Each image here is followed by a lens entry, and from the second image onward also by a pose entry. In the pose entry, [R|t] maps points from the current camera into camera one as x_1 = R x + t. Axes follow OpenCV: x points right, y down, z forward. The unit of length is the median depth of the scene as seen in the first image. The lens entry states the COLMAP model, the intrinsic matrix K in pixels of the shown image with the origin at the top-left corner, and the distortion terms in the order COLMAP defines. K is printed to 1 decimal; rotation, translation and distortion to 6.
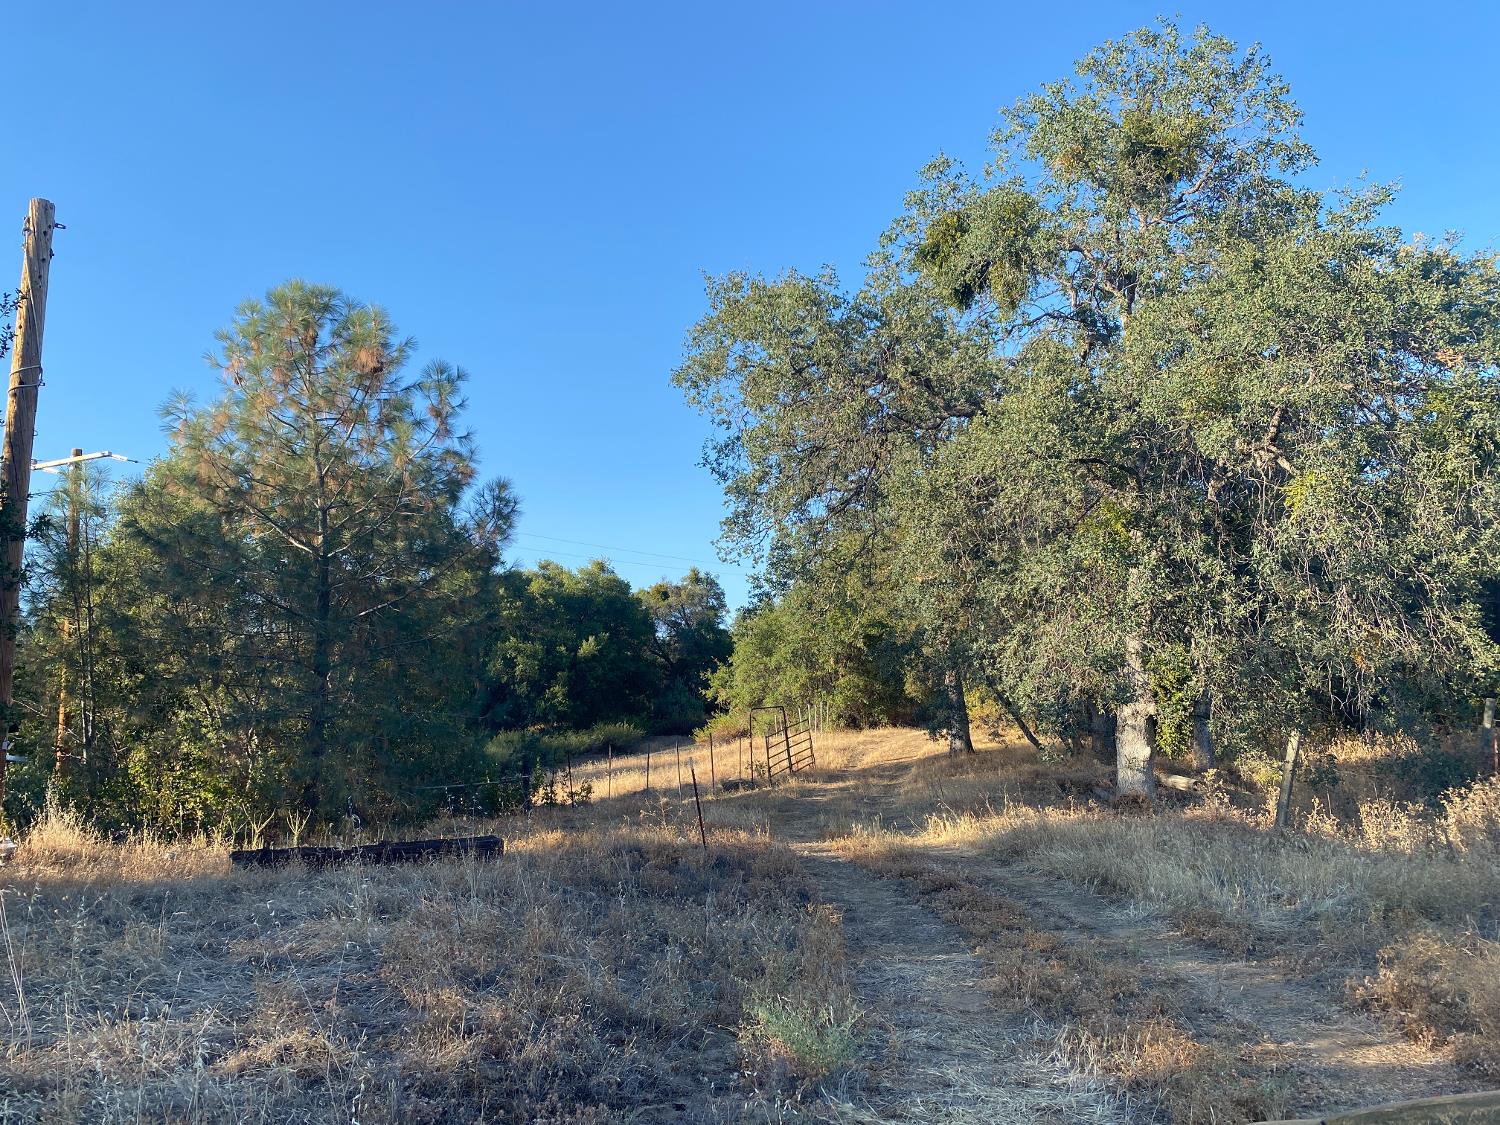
lens RADIAL K [[1091.9, 0, 750.0], [0, 1091.9, 562.5], [0, 0, 1]] dist [0.104104, -0.181143]
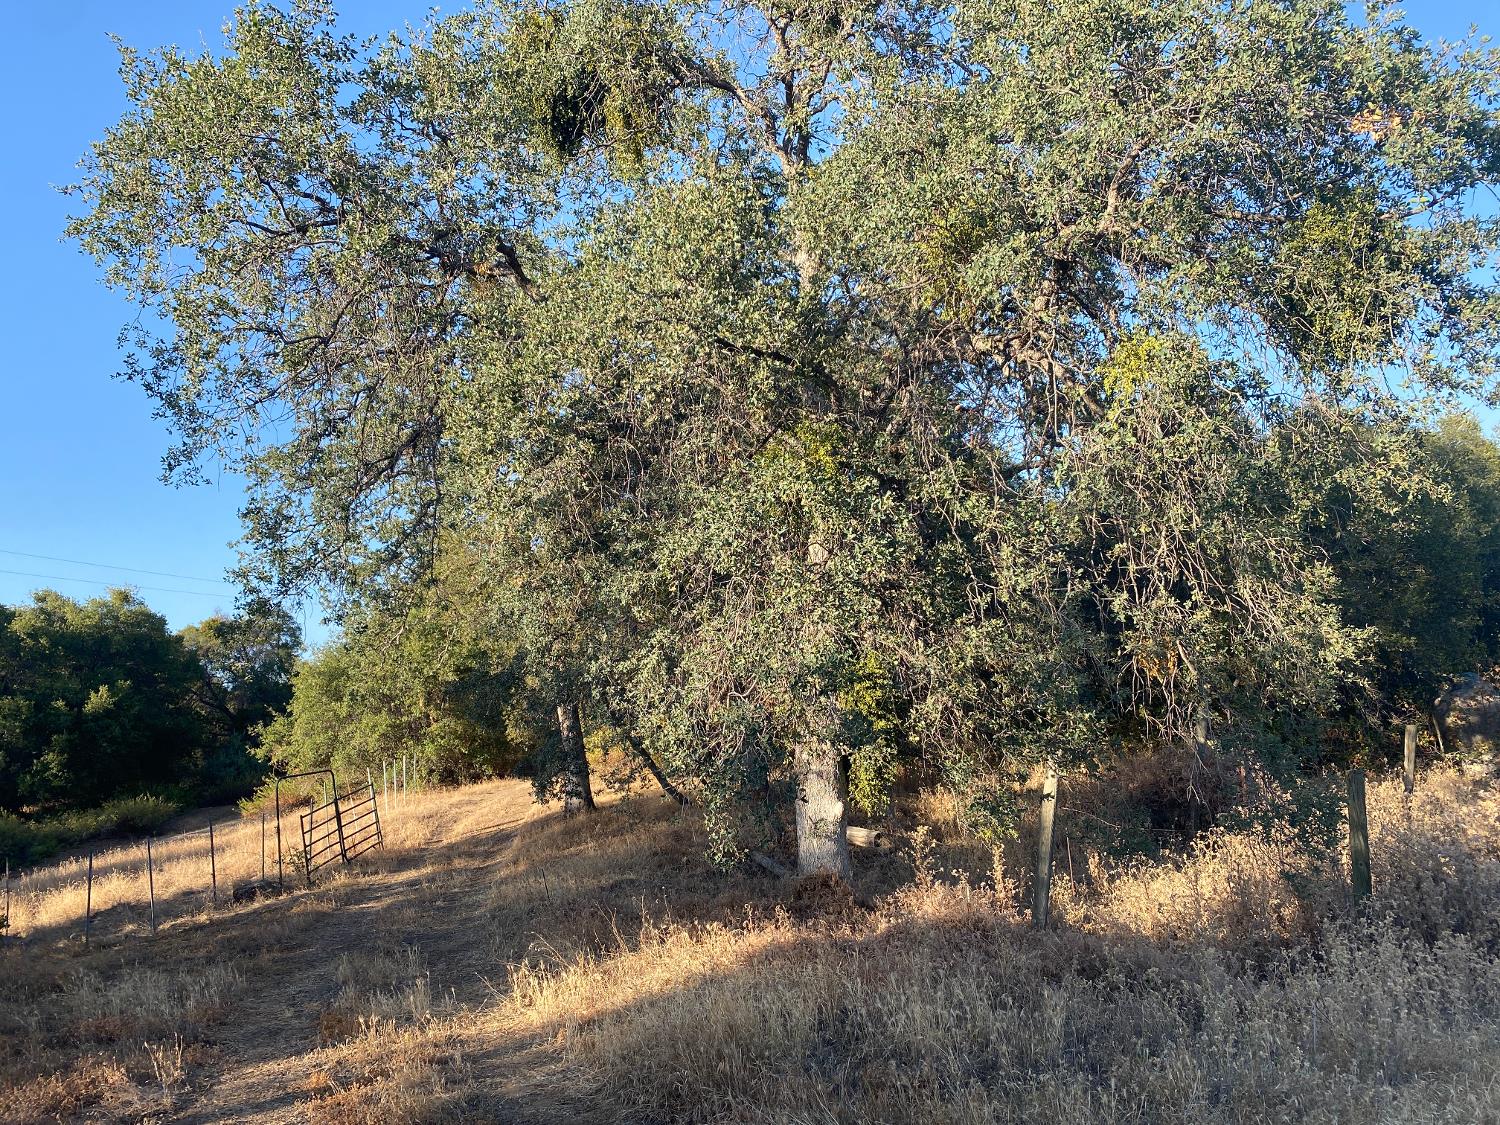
lens RADIAL K [[1091.9, 0, 750.0], [0, 1091.9, 562.5], [0, 0, 1]] dist [0.104104, -0.181143]
pose [[0.942454, -0.006627, 0.334269, 0.046405], [0.017346, 0.999426, -0.029093, 0.021289], [-0.333885, 0.033217, 0.942029, 0.217740]]
